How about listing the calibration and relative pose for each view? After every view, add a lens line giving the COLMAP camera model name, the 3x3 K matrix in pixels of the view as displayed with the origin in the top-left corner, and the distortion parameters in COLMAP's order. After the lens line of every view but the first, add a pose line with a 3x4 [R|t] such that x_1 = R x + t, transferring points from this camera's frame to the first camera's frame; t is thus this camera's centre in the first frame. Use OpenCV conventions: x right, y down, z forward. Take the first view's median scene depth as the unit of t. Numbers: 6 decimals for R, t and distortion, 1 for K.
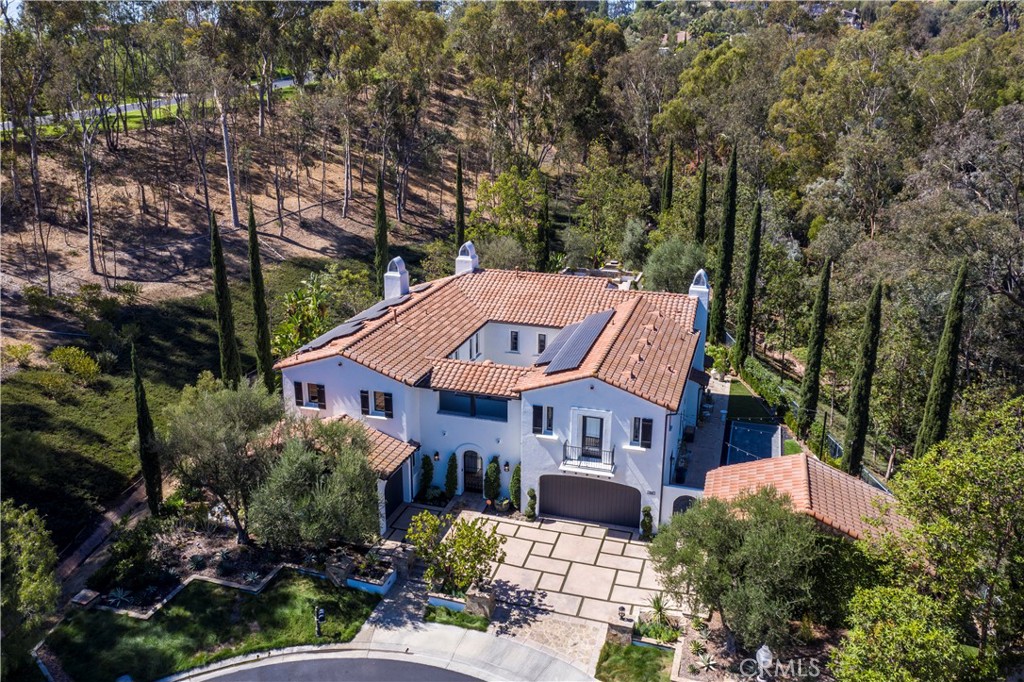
lens RADIAL K [[818.7, 0, 509.7], [0, 818.7, 337.4], [0, 0, 1]] dist [-0.001510, 0.005496]
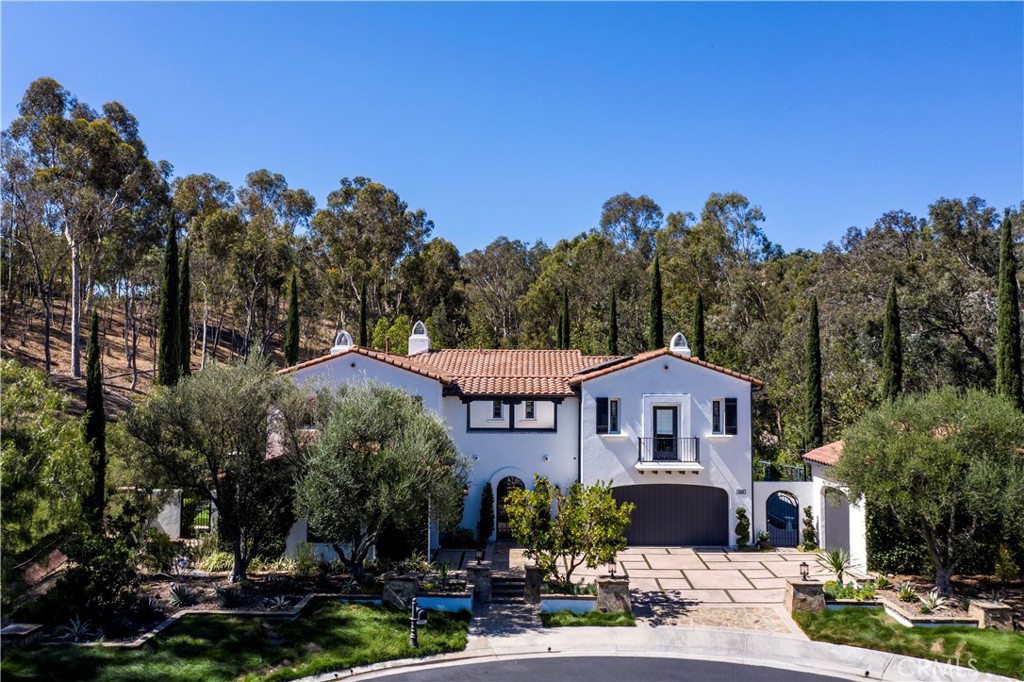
lens RADIAL K [[818.7, 0, 510.4], [0, 818.7, 337.0], [0, 0, 1]] dist [-0.001510, 0.005496]
pose [[0.959012, 0.015730, 0.282929, -0.304510], [0.085842, 0.935414, -0.342975, 0.313404], [-0.270051, 0.353204, 0.895723, 0.244945]]
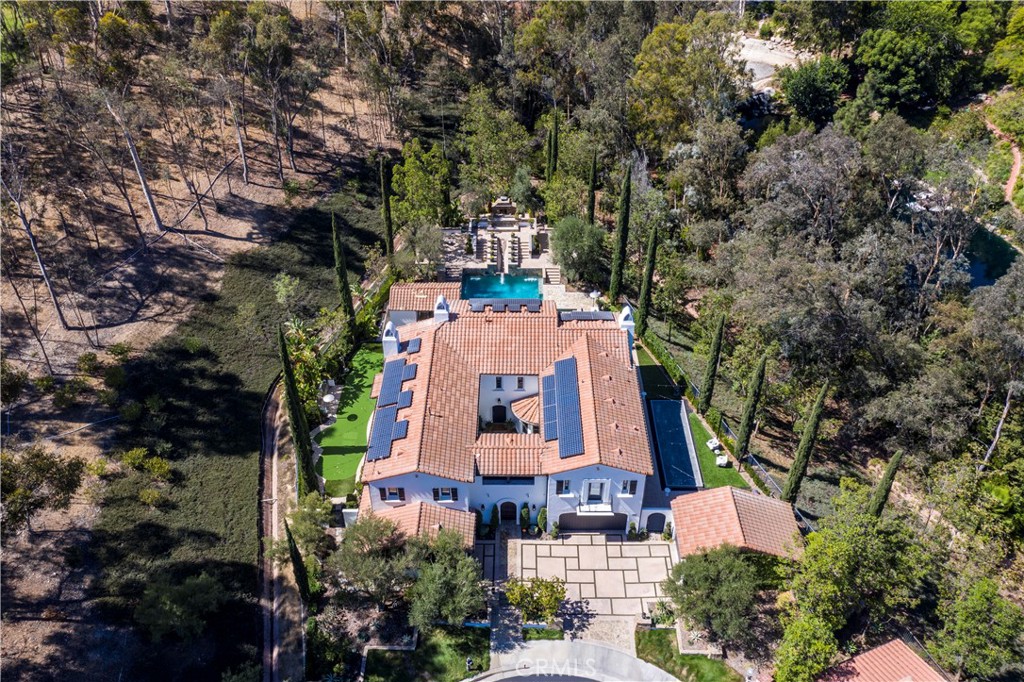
lens RADIAL K [[818.7, 0, 509.1], [0, 818.7, 341.1], [0, 0, 1]] dist [-0.001510, 0.005496]
pose [[0.958139, -0.185424, 0.218147, -0.336227], [0.095650, 0.925473, 0.366538, -0.713765], [-0.269854, -0.330329, 0.904468, -0.235461]]
